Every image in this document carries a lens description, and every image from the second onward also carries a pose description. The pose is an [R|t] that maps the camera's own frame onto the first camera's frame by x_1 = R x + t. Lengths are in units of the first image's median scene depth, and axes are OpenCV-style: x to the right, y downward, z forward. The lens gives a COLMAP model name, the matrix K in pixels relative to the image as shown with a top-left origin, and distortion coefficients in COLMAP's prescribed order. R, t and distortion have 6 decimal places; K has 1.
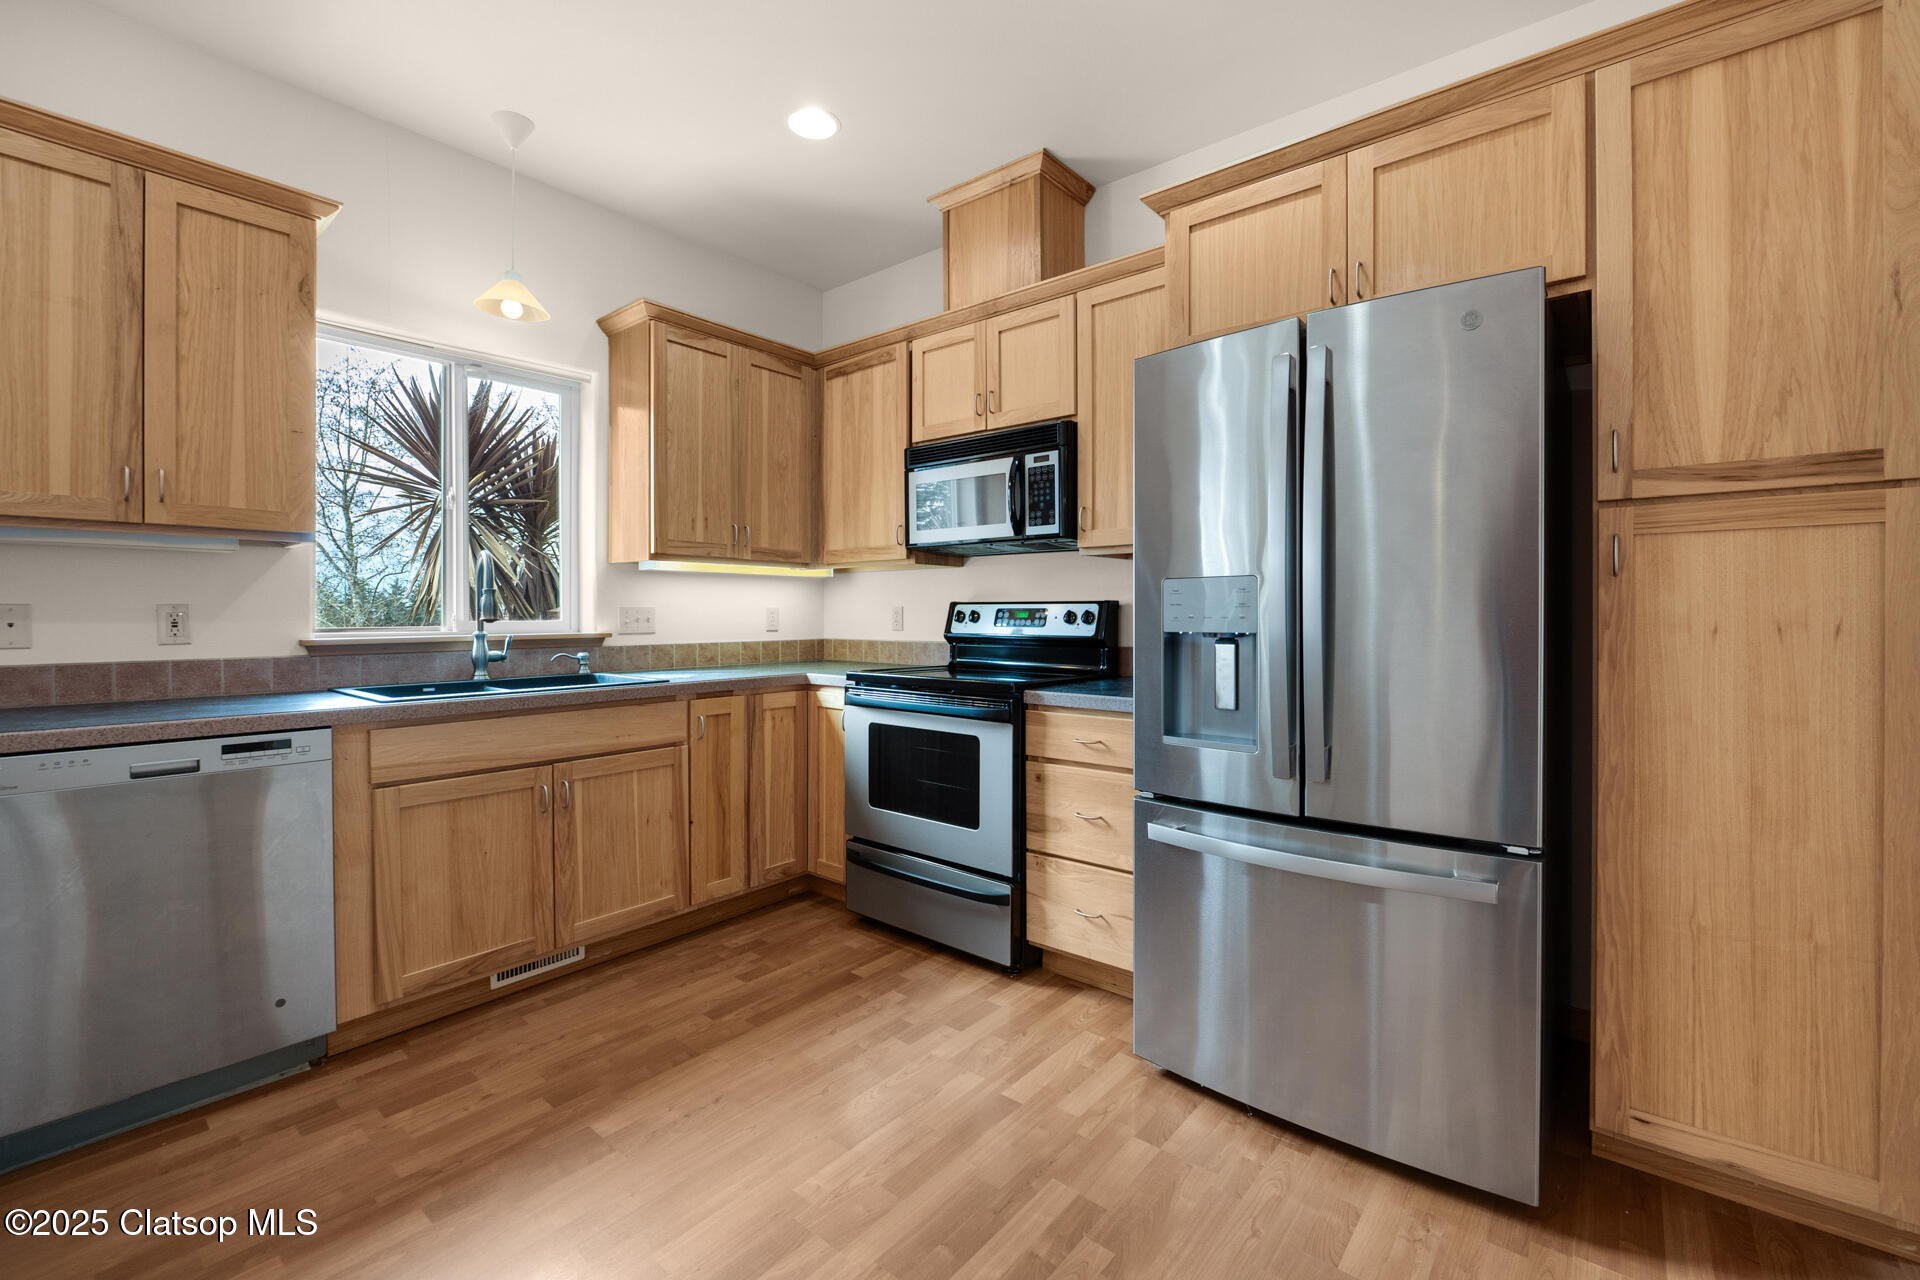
lens RADIAL K [[808.1, 0, 964.4], [0, 808.1, 619.0], [0, 0, 1]] dist [-0.006696, -0.000648]
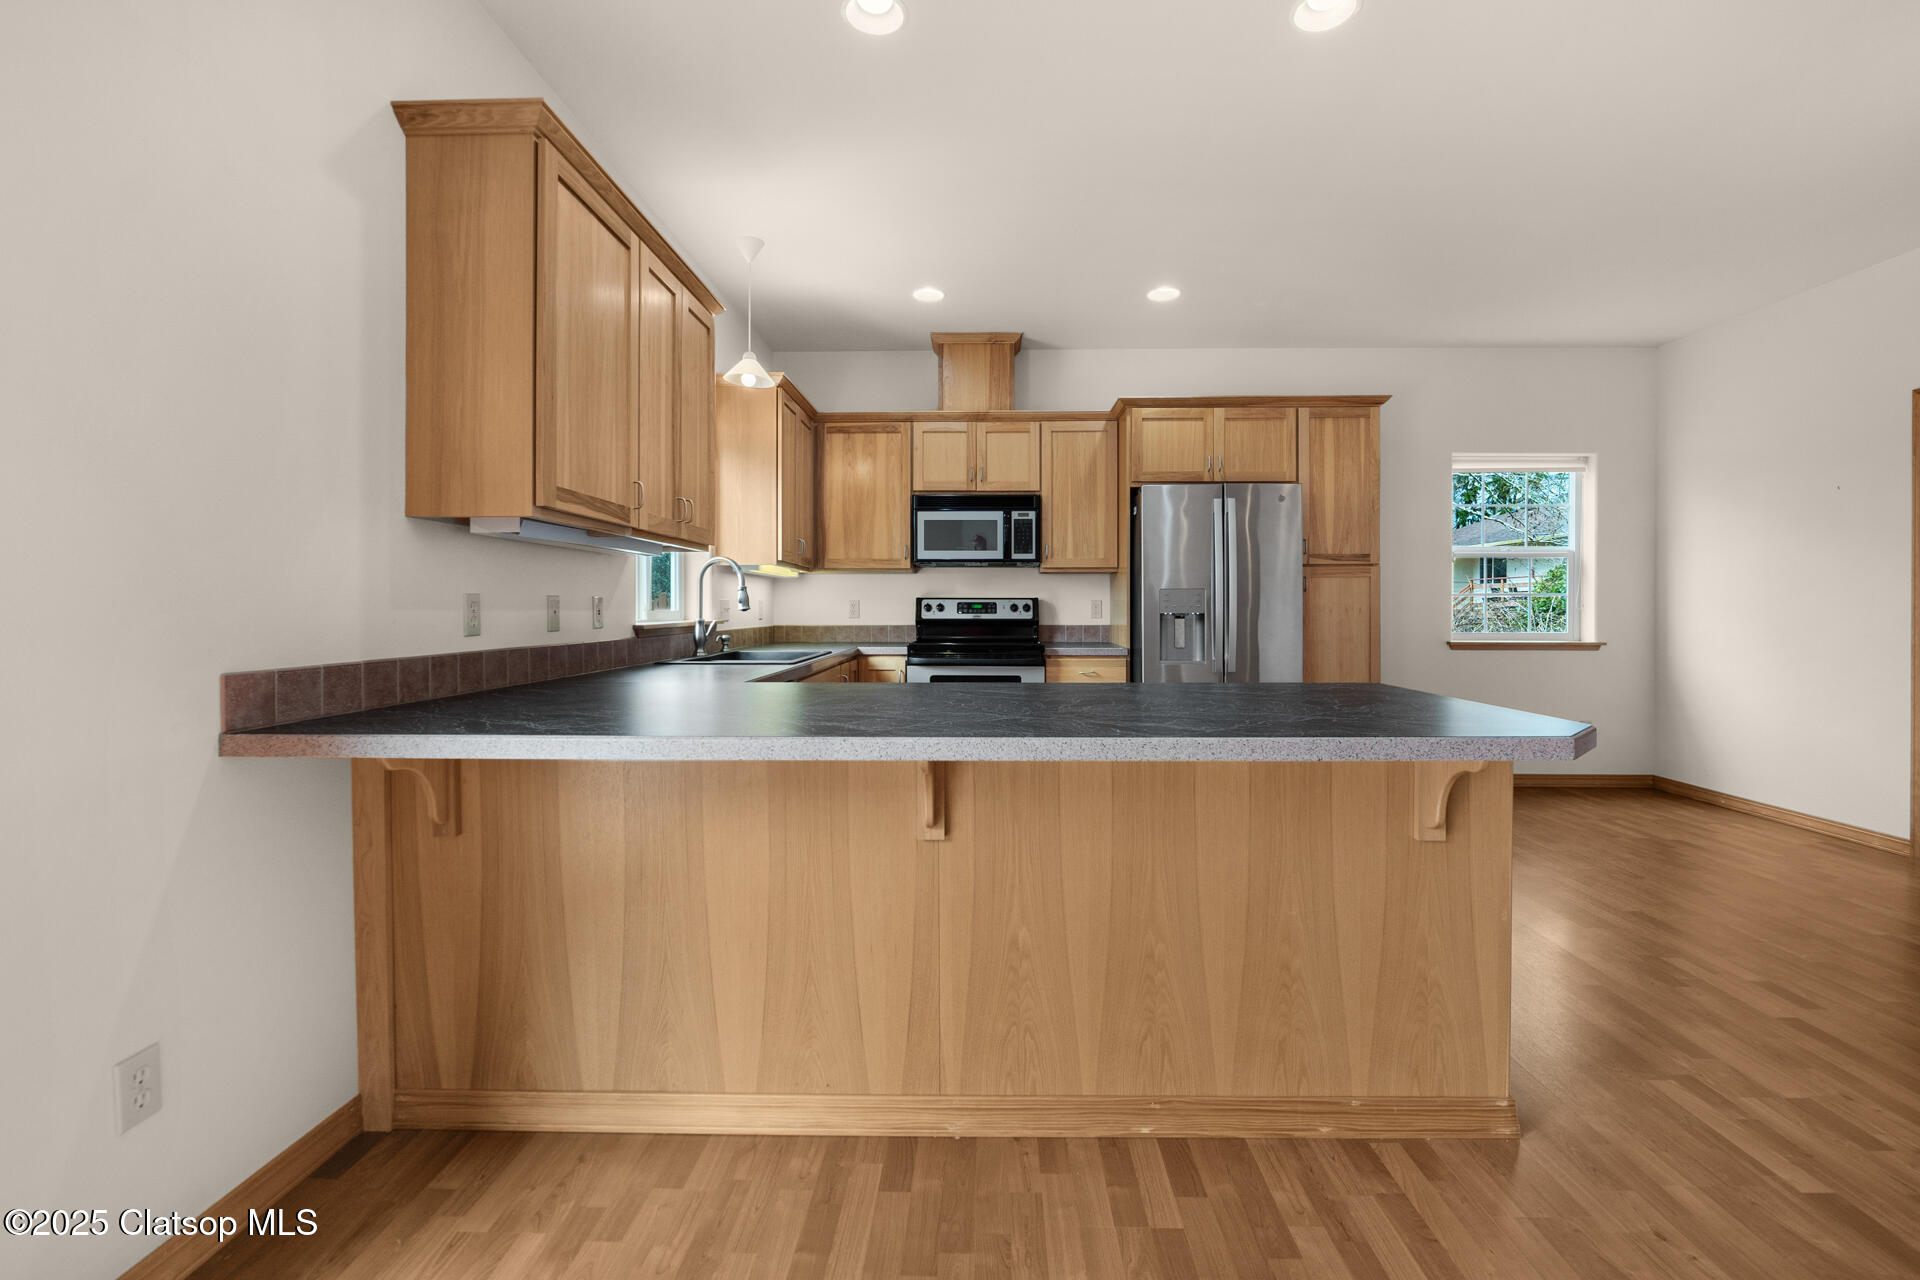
lens RADIAL K [[832.8, 0, 974.9], [0, 832.8, 610.7], [0, 0, 1]] dist [-0.001566, -0.000231]
pose [[0.783139, -0.002135, 0.621843, -1.194041], [0.005223, 0.999981, -0.003145, 0.010568], [-0.621825, 0.005711, 0.783135, -0.347907]]
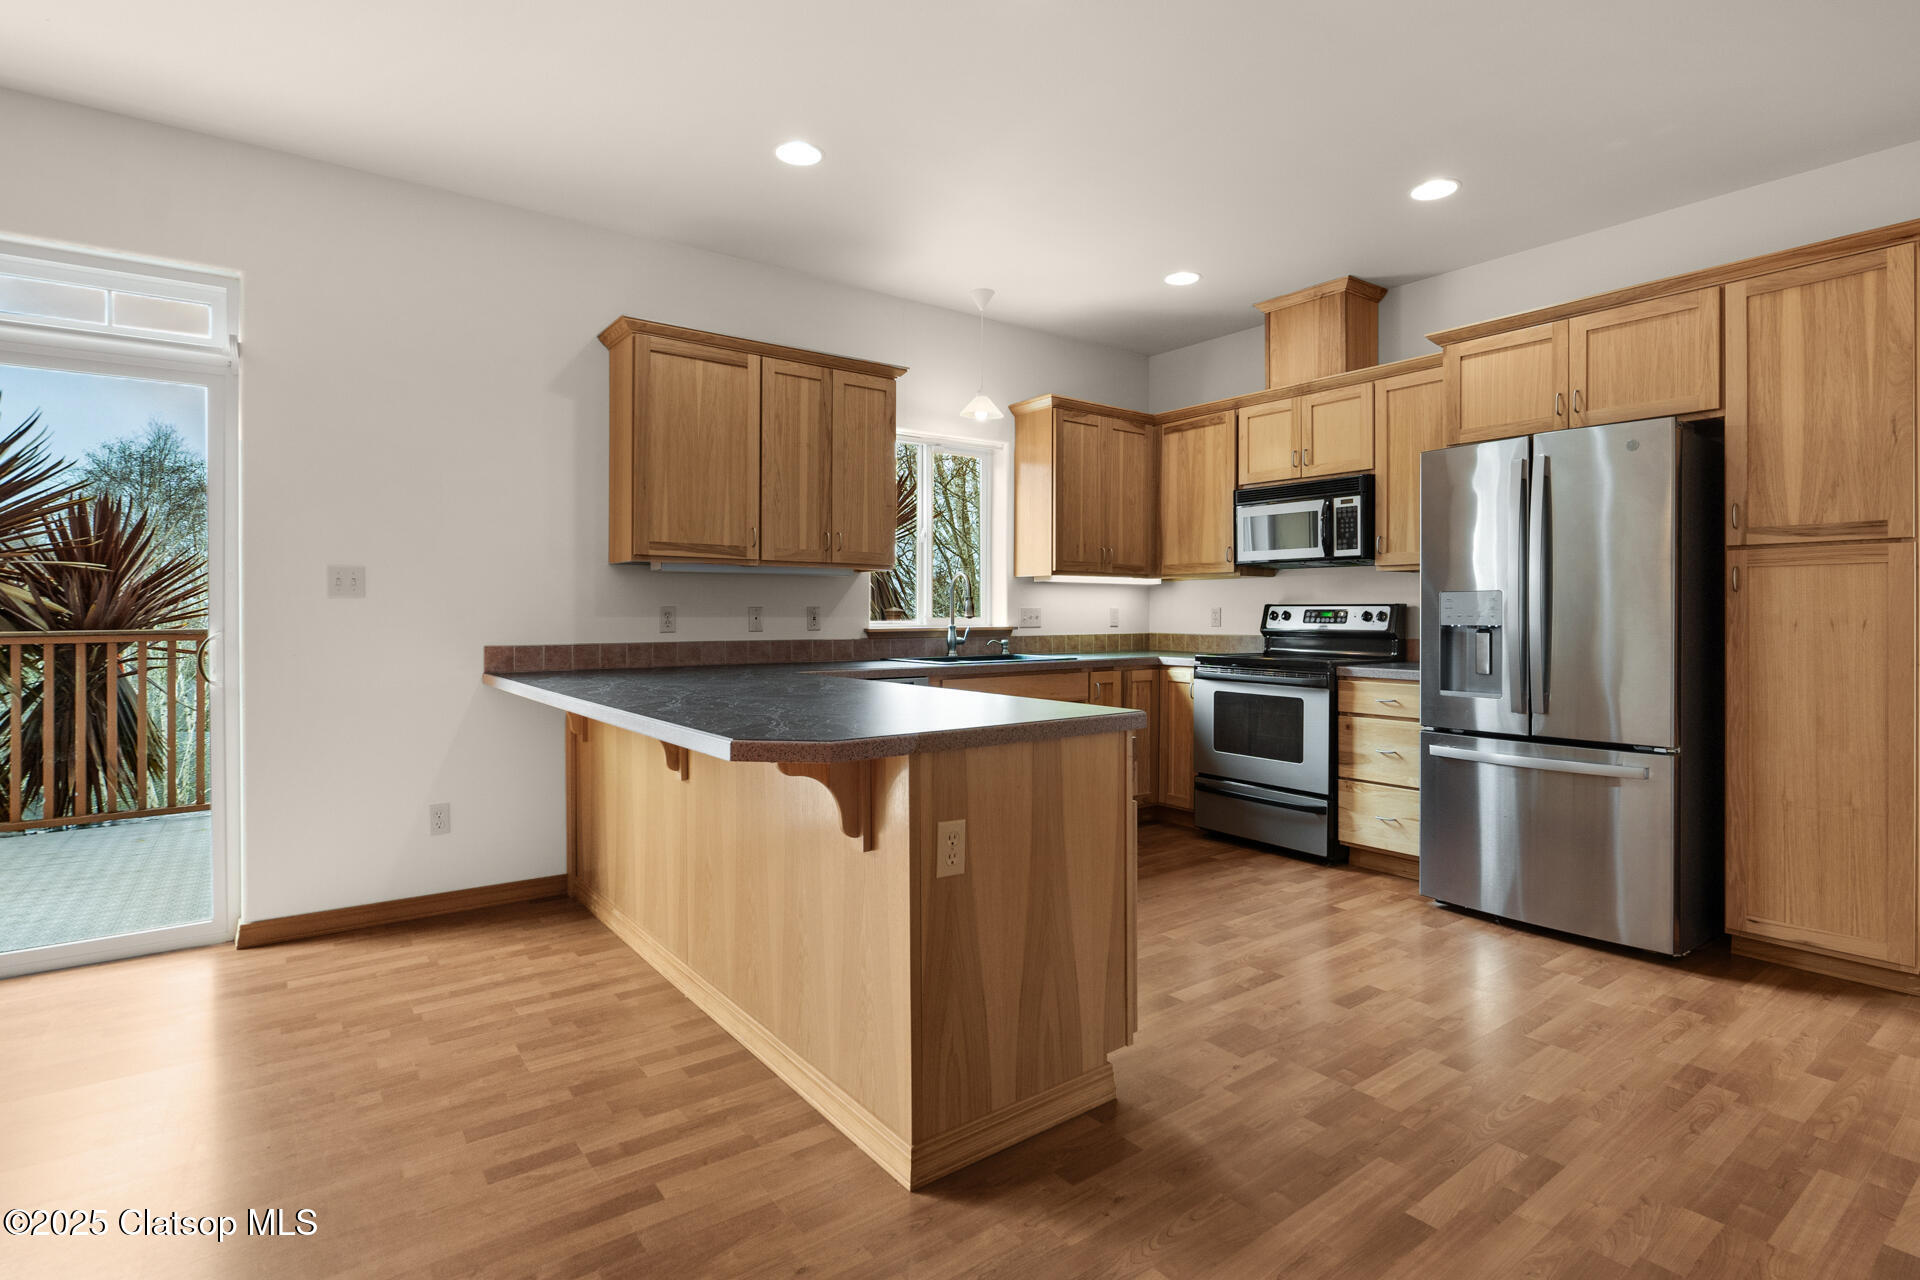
lens RADIAL K [[946.4, 0, 961.8], [0, 946.4, 615.0], [0, 0, 1]] dist [-0.007134, -0.000165]
pose [[0.971606, 0.003103, -0.236585, -0.178192], [-0.004228, 0.999982, -0.004249, 0.006126], [0.236567, 0.005128, 0.971602, -0.798740]]
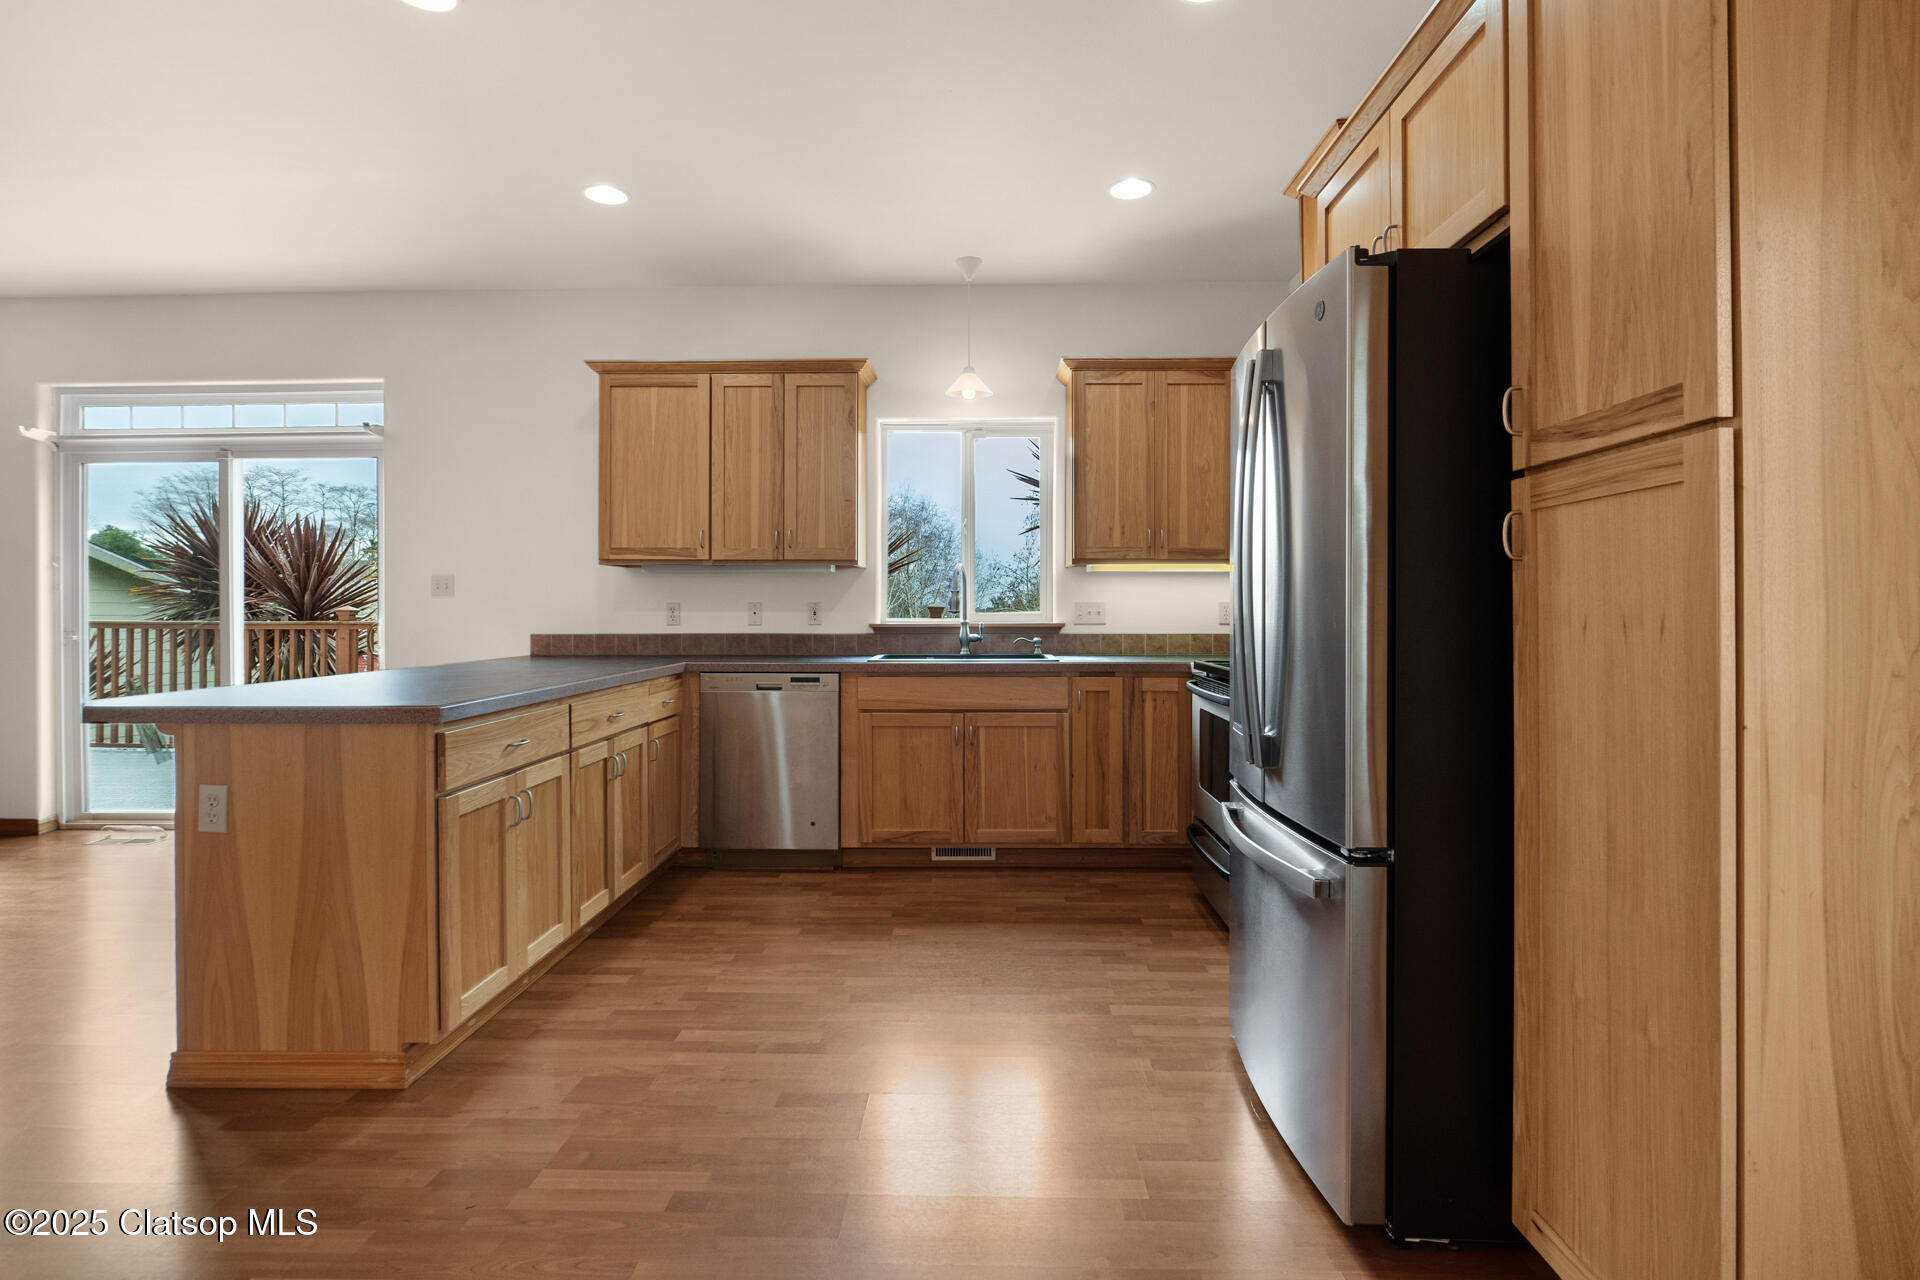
lens RADIAL K [[942.2, 0, 957.0], [0, 942.2, 607.9], [0, 0, 1]] dist [-0.007141, -0.000571]
pose [[0.615321, 0.000003, -0.788276, 0.772854], [-0.006515, 0.999966, -0.005081, 0.002735], [0.788249, 0.008262, 0.615301, -0.036844]]
